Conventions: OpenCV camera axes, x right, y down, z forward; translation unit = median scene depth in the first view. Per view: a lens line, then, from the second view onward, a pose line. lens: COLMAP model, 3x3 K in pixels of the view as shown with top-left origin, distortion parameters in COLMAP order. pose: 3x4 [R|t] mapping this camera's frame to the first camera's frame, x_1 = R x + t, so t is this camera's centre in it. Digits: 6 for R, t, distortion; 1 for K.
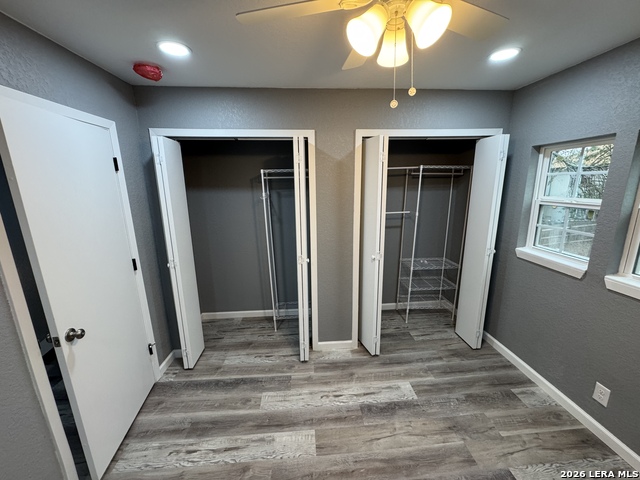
lens RADIAL K [[255.4, 0, 322.4], [0, 255.4, 239.1], [0, 0, 1]] dist [-0.002127, -0.000122]
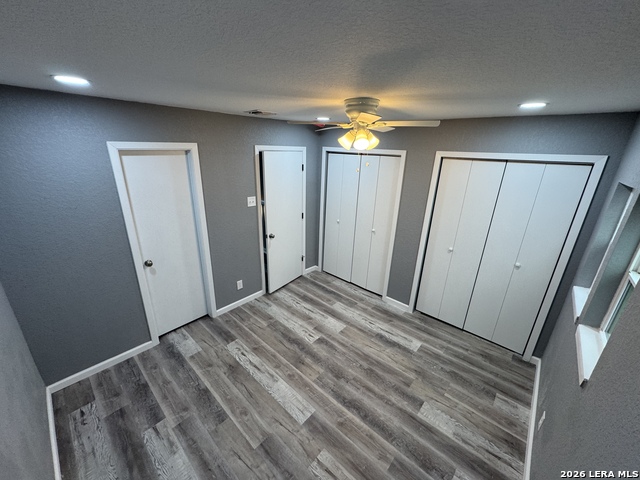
lens RADIAL K [[255.4, 0, 316.3], [0, 255.4, 237.9], [0, 0, 1]] dist [-0.002127, -0.000122]
pose [[0.686592, 0.276742, -0.672313, 0.742085], [-0.194963, 0.960937, 0.196444, -0.146933], [0.700415, -0.003800, 0.713726, -0.380932]]
